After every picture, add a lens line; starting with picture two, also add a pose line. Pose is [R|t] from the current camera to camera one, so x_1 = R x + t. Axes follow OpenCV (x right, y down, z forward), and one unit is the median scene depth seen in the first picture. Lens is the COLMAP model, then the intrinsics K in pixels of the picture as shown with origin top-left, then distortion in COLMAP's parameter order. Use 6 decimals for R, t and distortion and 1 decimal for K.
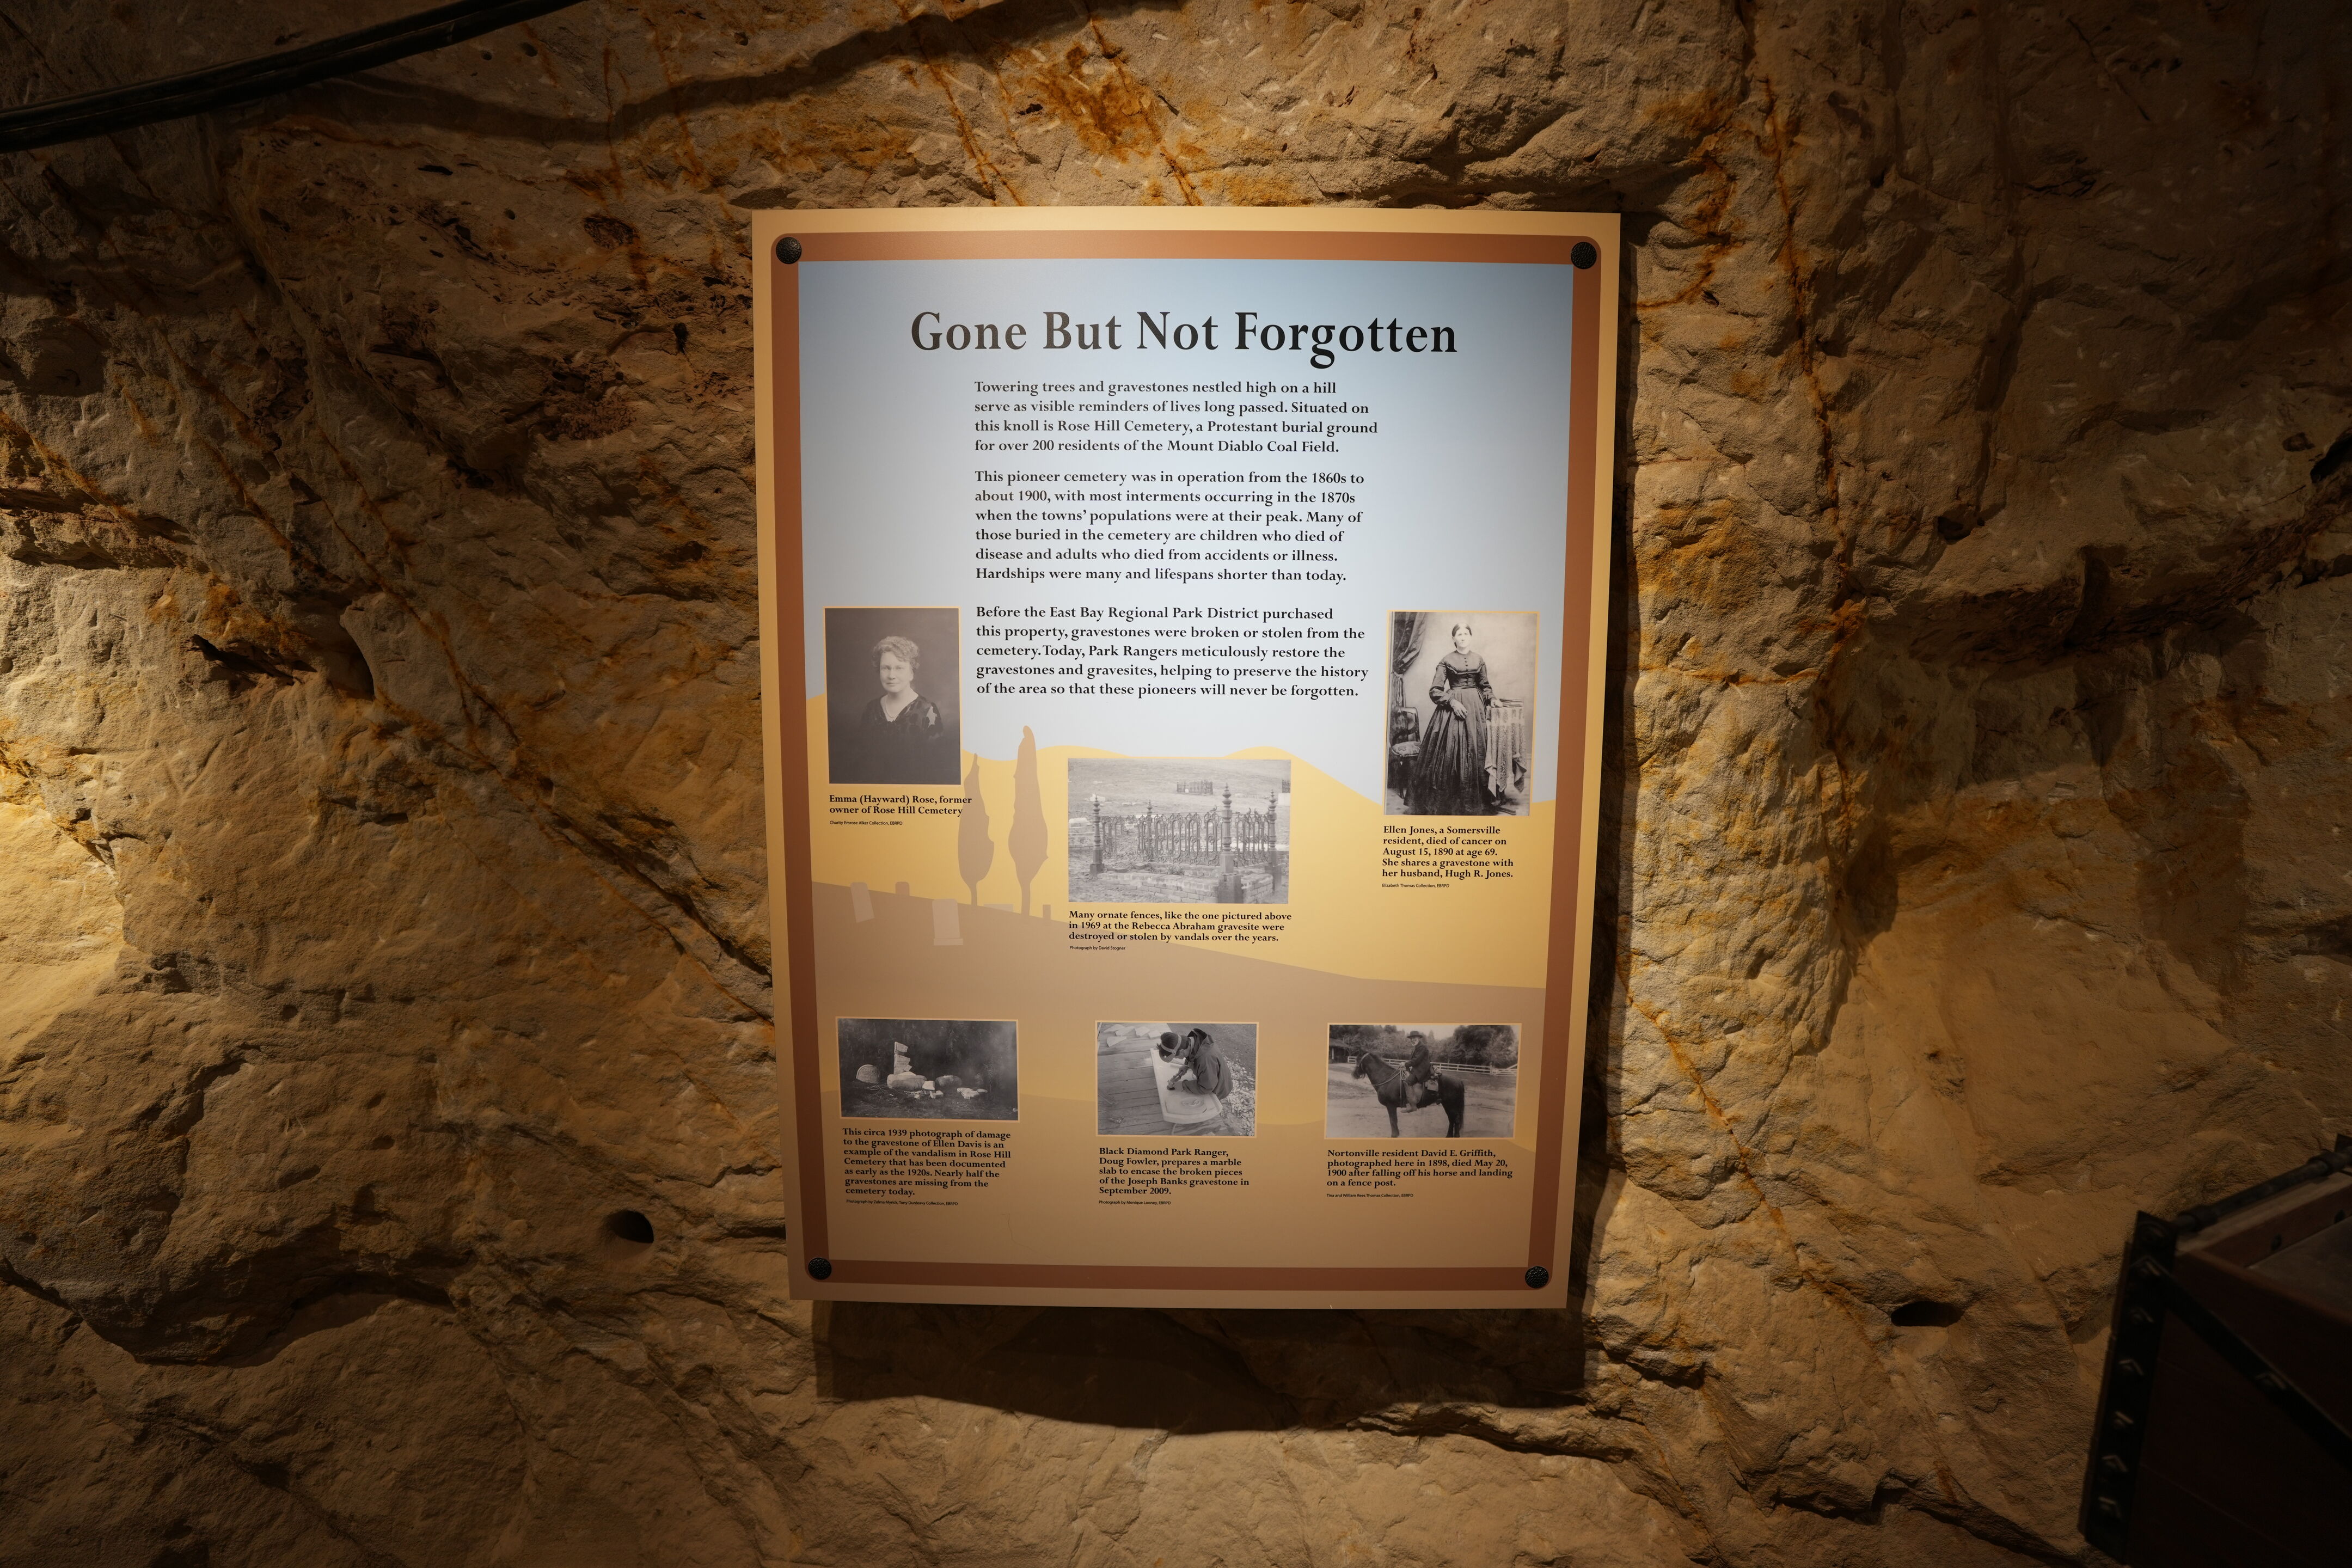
lens RADIAL K [[1083.0, 0, 1179.2], [0, 1083.0, 773.1], [0, 0, 1]] dist [-0.065859, 0.024603]
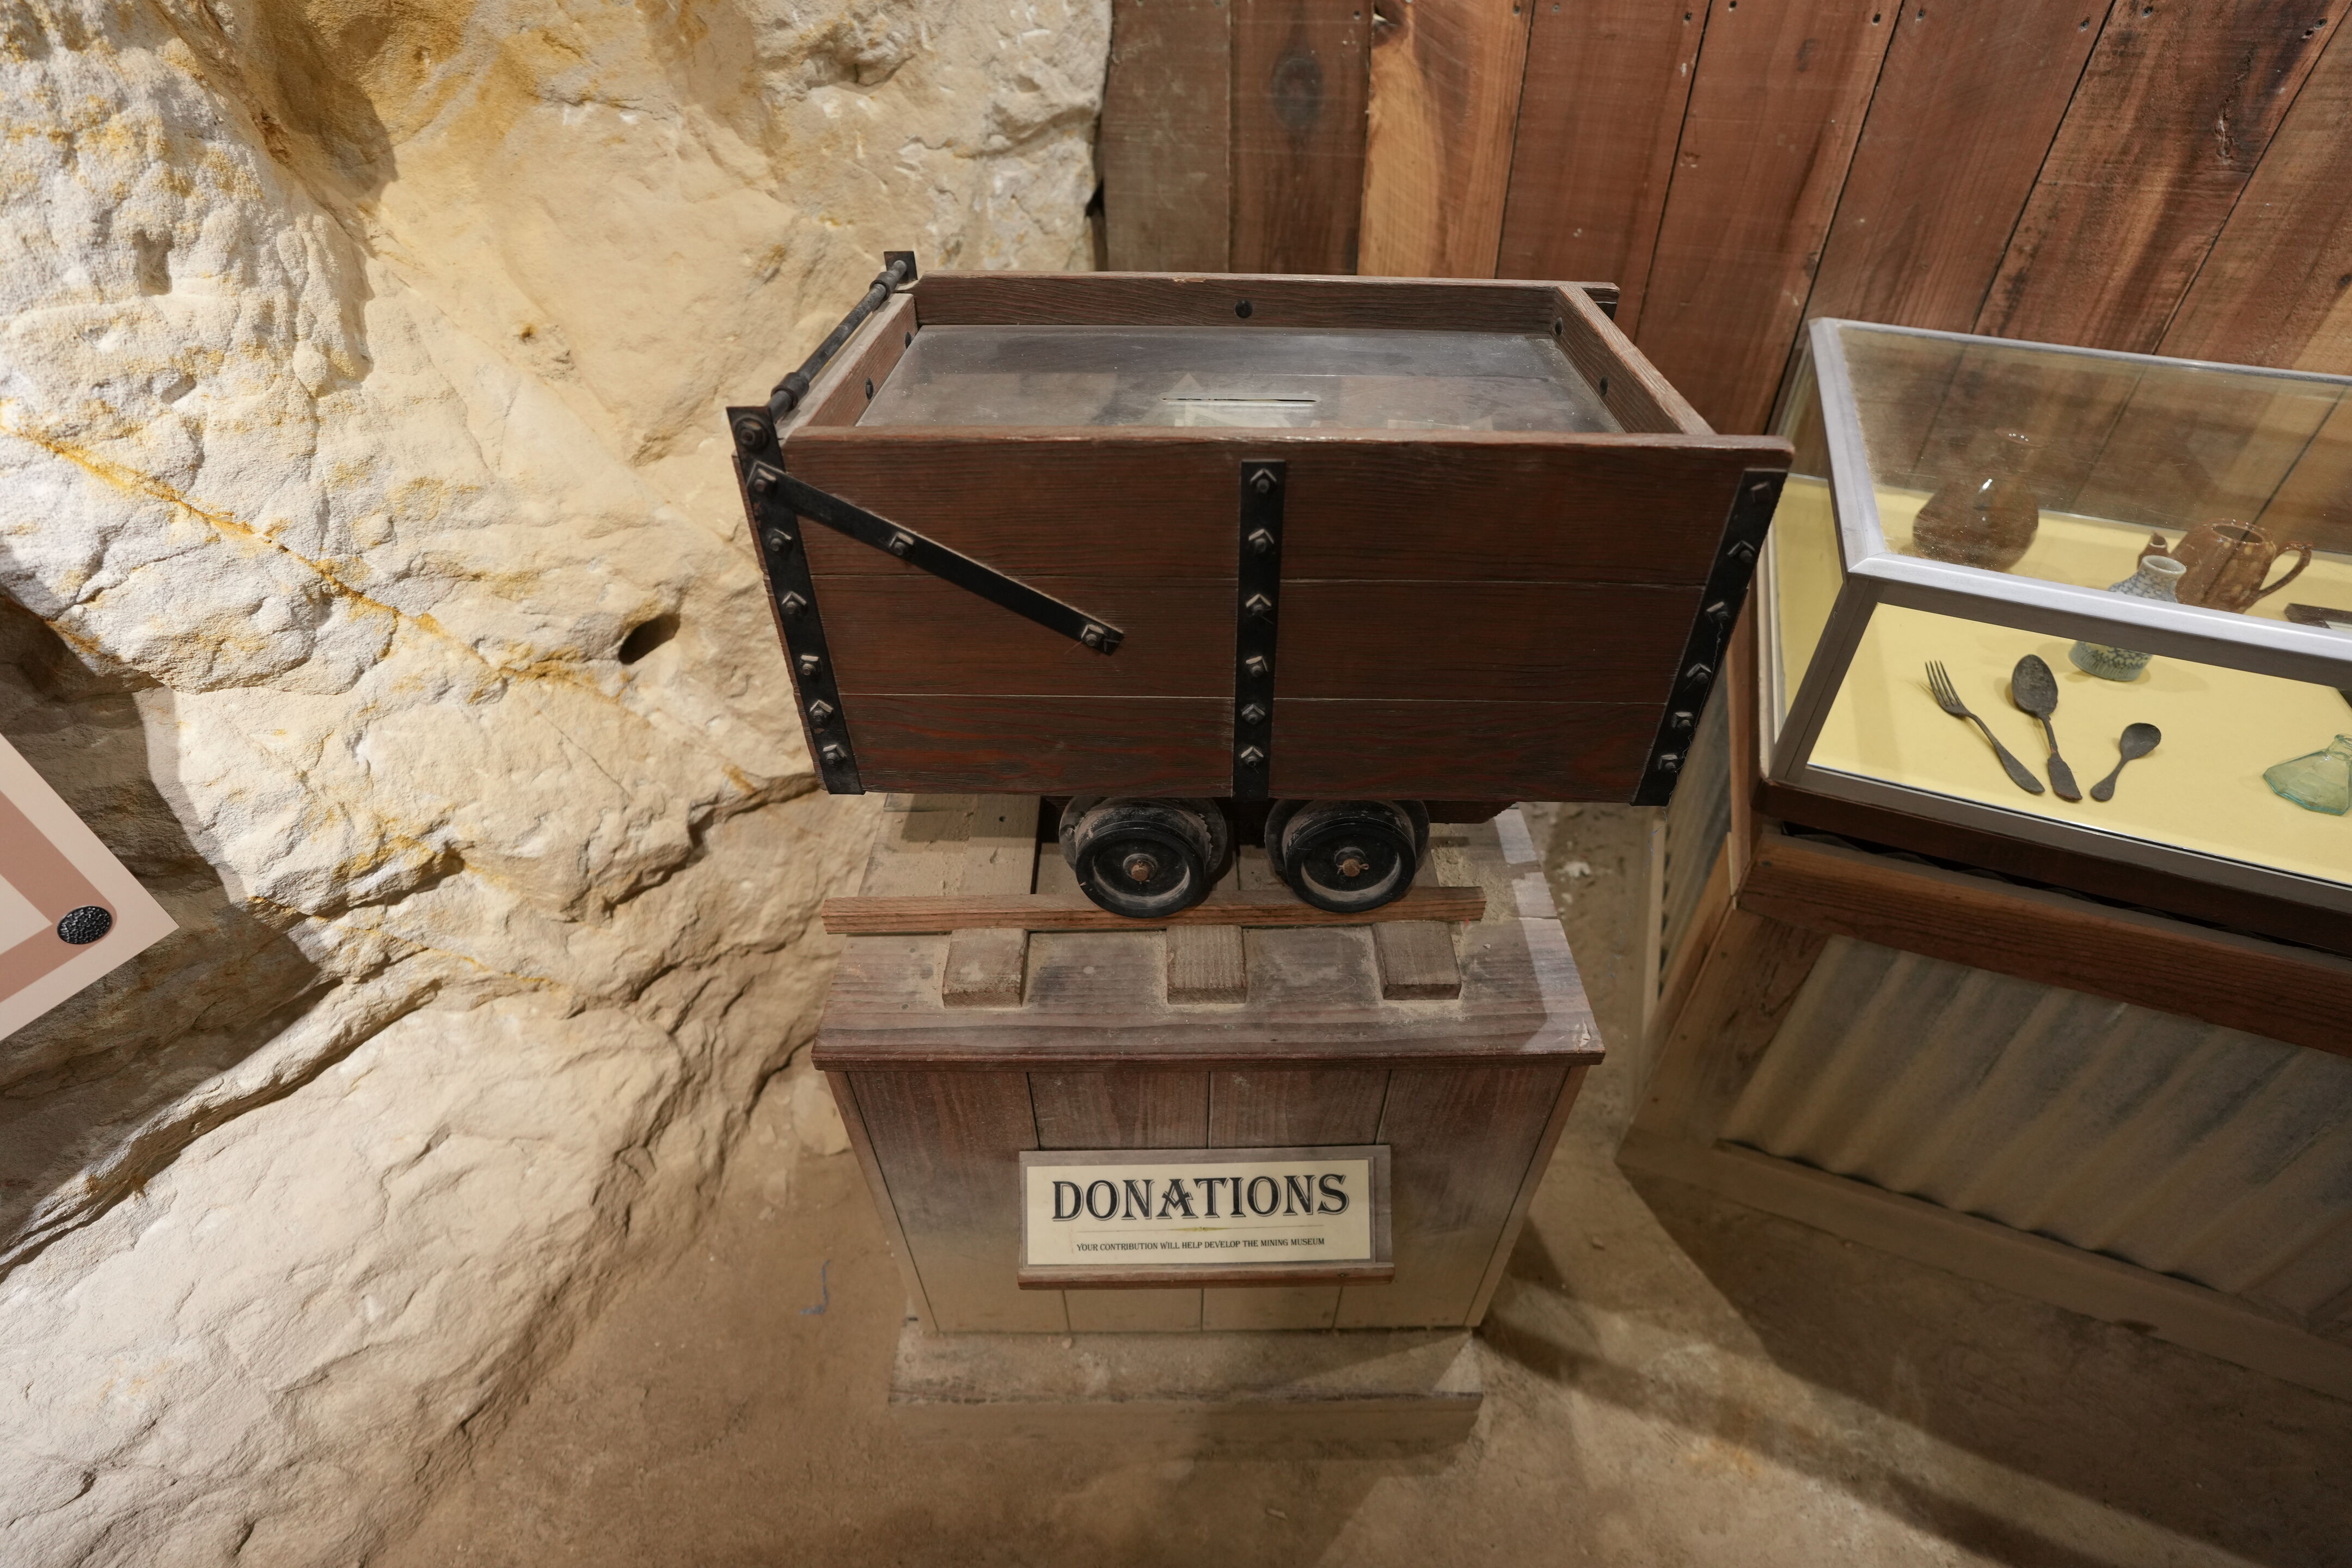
lens RADIAL K [[1083.0, 0, 1179.2], [0, 1083.0, 773.1], [0, 0, 1]] dist [-0.065859, 0.024603]
pose [[0.445992, -0.593958, 0.669556, 0.252276], [0.131151, 0.783370, 0.607561, 0.128116], [-0.885376, -0.183154, 0.427275, 0.214430]]
